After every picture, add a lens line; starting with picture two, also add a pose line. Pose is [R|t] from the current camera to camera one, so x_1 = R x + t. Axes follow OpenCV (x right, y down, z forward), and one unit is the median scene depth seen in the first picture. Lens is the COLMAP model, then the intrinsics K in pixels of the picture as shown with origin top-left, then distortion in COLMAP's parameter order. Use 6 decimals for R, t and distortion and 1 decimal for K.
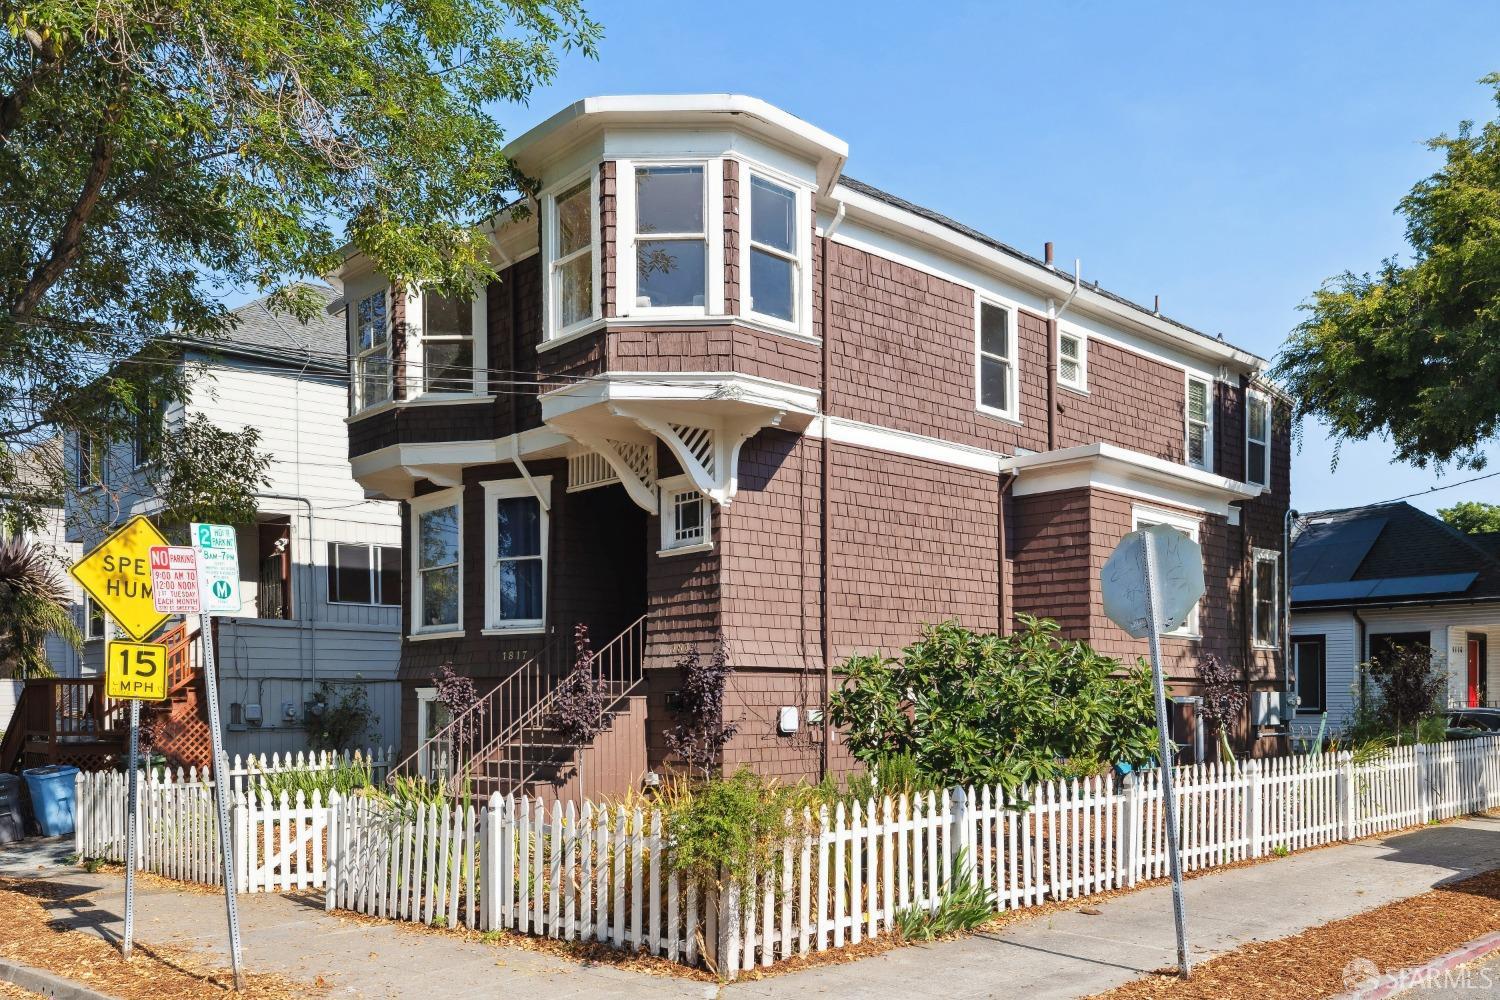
lens RADIAL K [[1271.0, 0, 743.7], [0, 1271.0, 542.3], [0, 0, 1]] dist [0.004166, -0.007546]
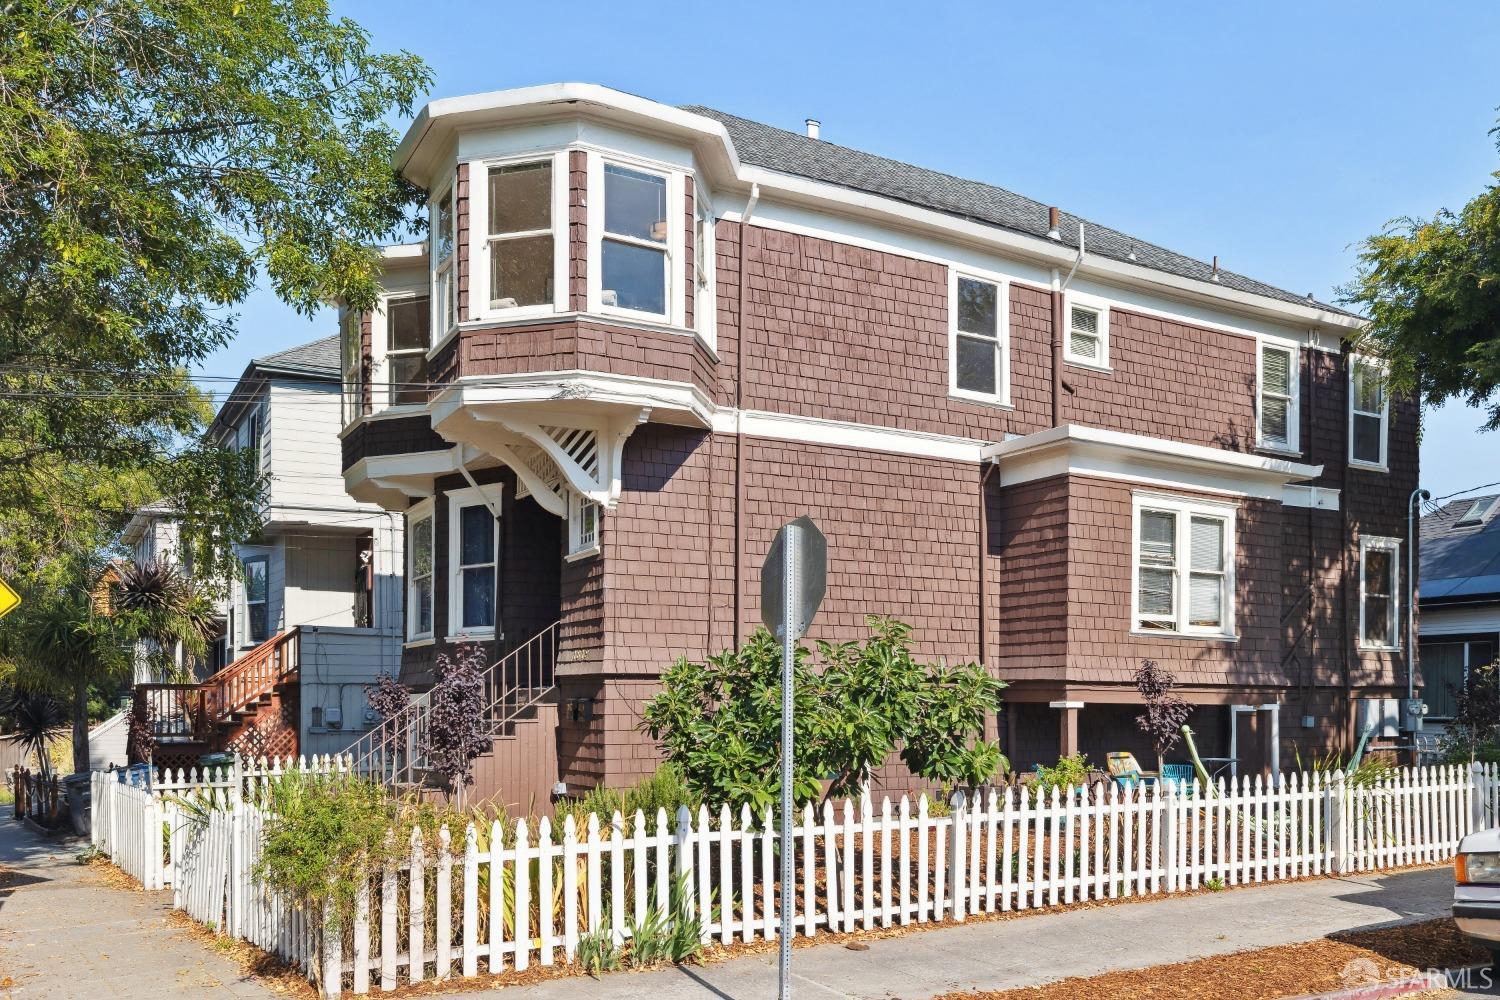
lens RADIAL K [[1271.0, 0, 749.3], [0, 1271.0, 551.1], [0, 0, 1]] dist [0.004166, -0.007546]
pose [[0.973581, -0.023767, -0.227101, 0.261979], [0.025032, 0.999683, 0.002690, 0.003562], [0.226965, -0.008303, 0.973867, 0.068028]]
